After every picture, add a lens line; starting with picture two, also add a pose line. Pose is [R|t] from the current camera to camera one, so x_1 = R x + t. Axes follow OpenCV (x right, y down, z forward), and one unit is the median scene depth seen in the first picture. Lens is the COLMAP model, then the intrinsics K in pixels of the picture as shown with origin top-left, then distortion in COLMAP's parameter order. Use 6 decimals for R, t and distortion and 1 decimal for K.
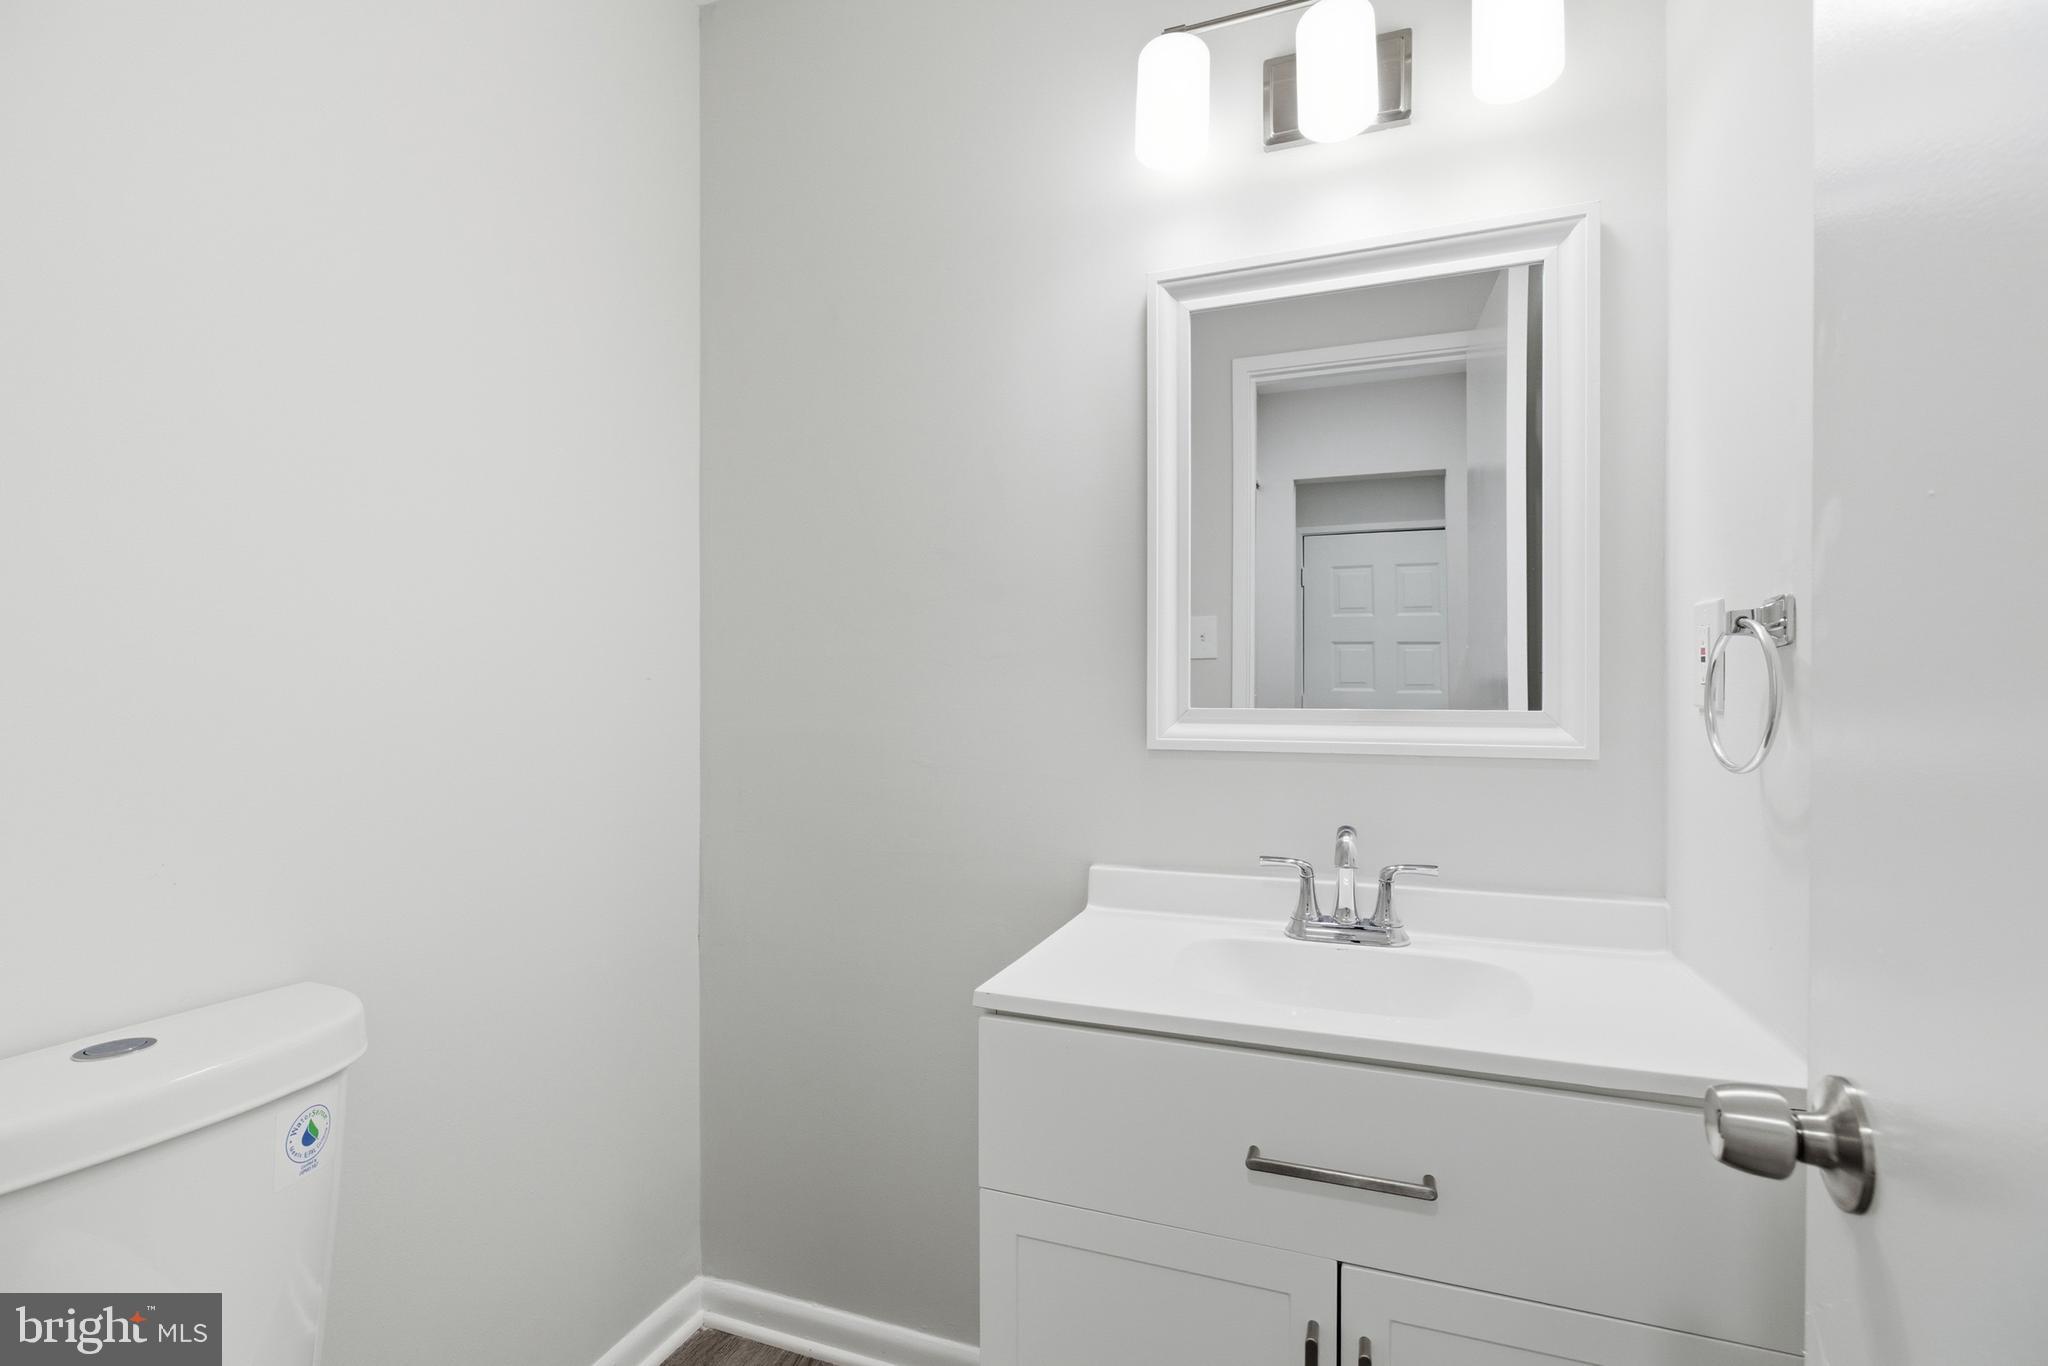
lens RADIAL K [[927.0, 0, 1013.8], [0, 927.0, 709.3], [0, 0, 1]] dist [-0.001808, -0.000023]
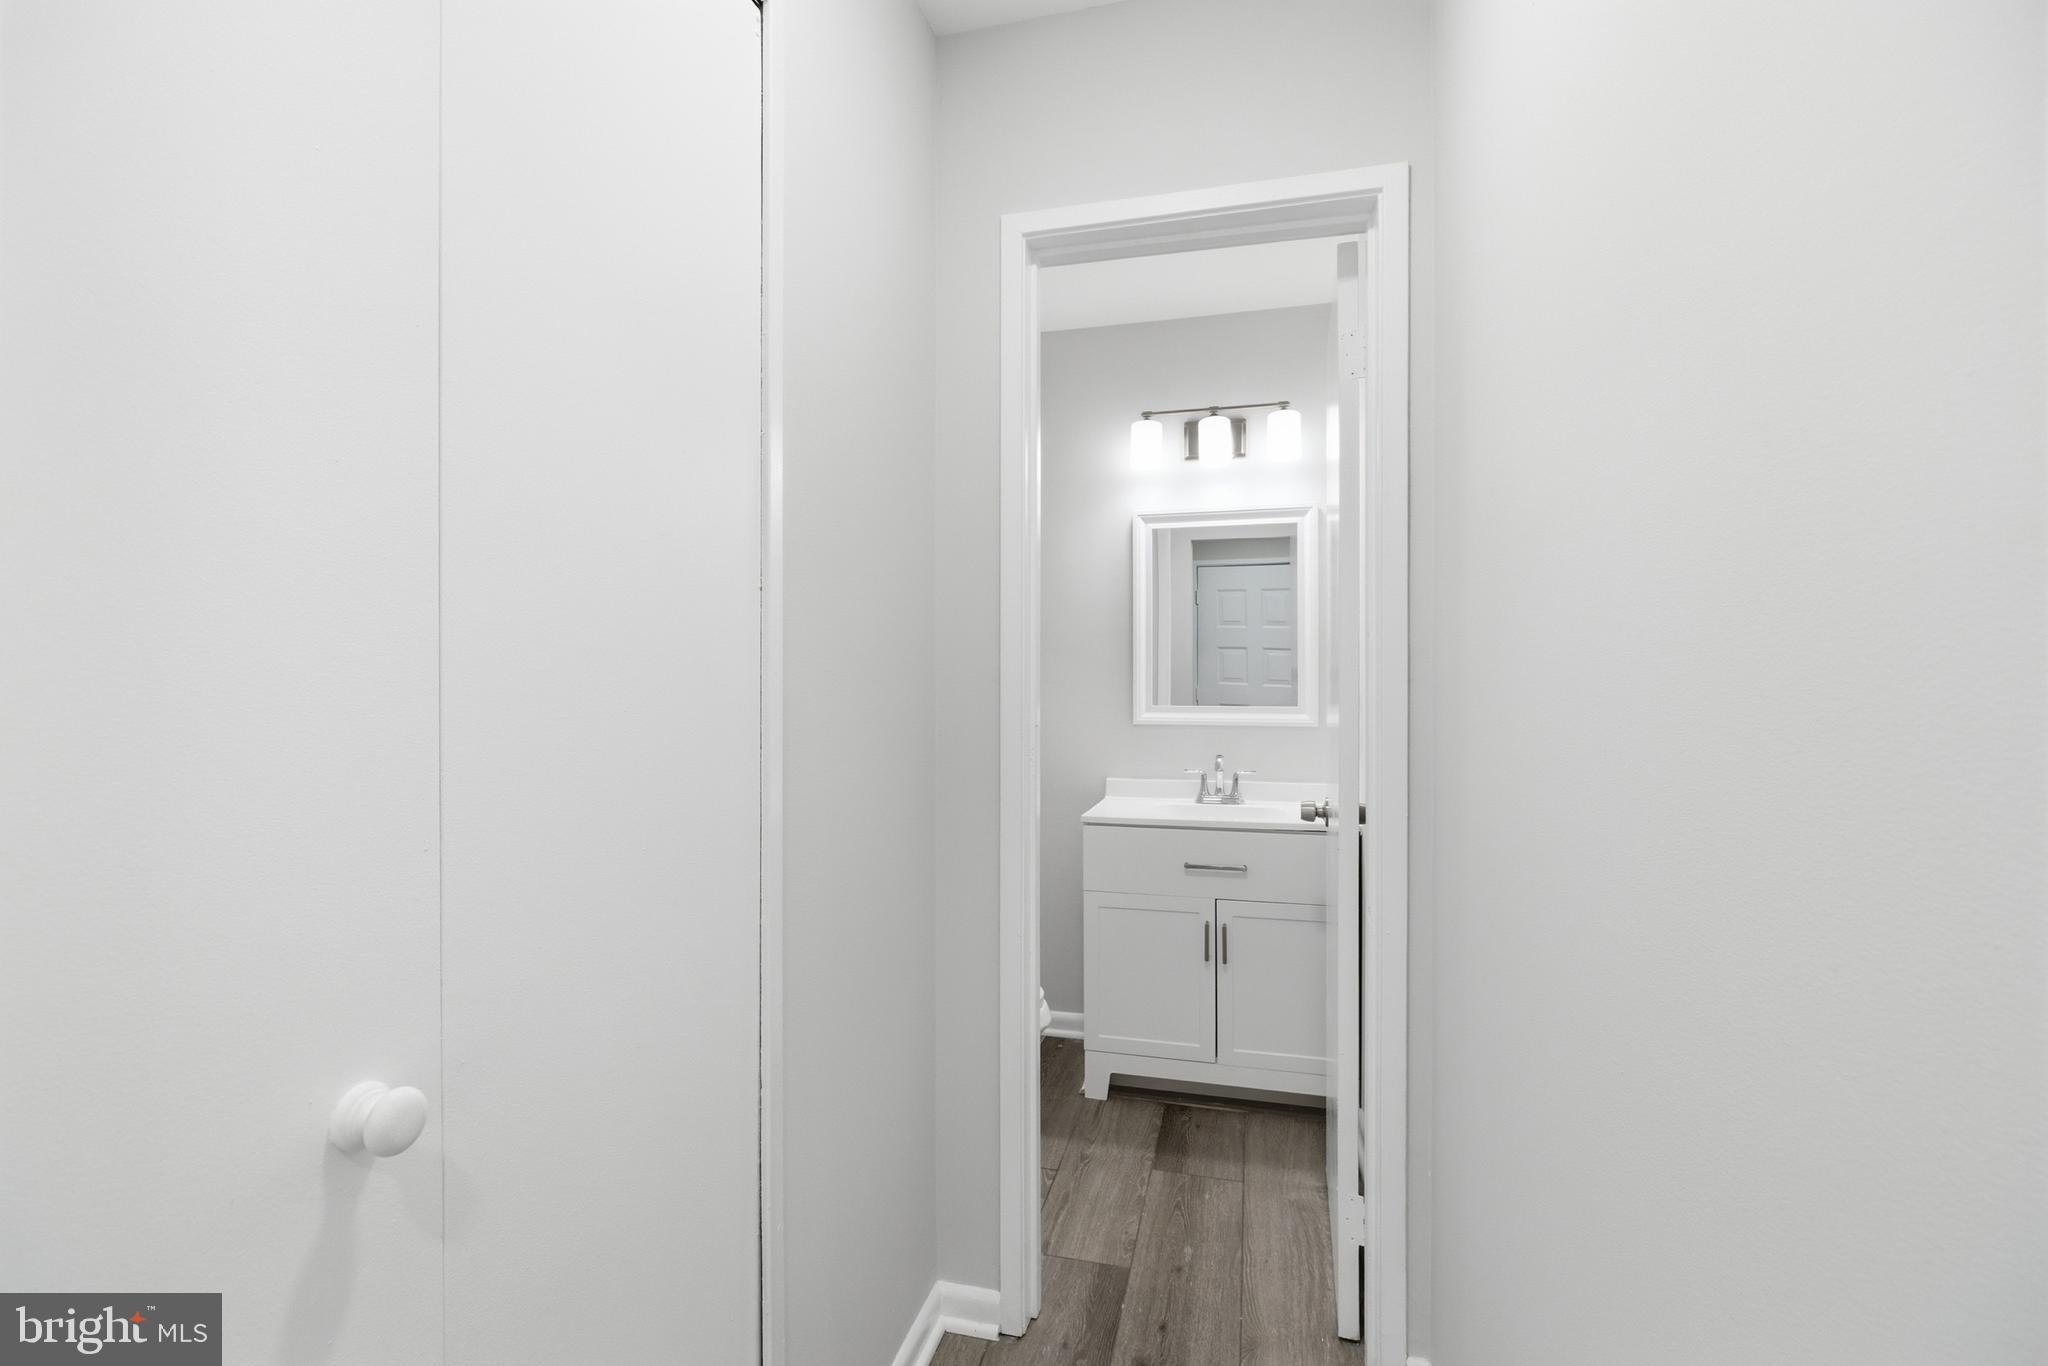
lens RADIAL K [[922.1, 0, 1024.0], [0, 922.1, 683.0], [0, 0, 1]] dist [-0.007954, 0.000067]
pose [[0.992712, -0.000024, 0.120513, -0.402730], [0.001070, 0.999962, -0.008618, -0.038573], [-0.120509, 0.008684, 0.992674, -1.222291]]
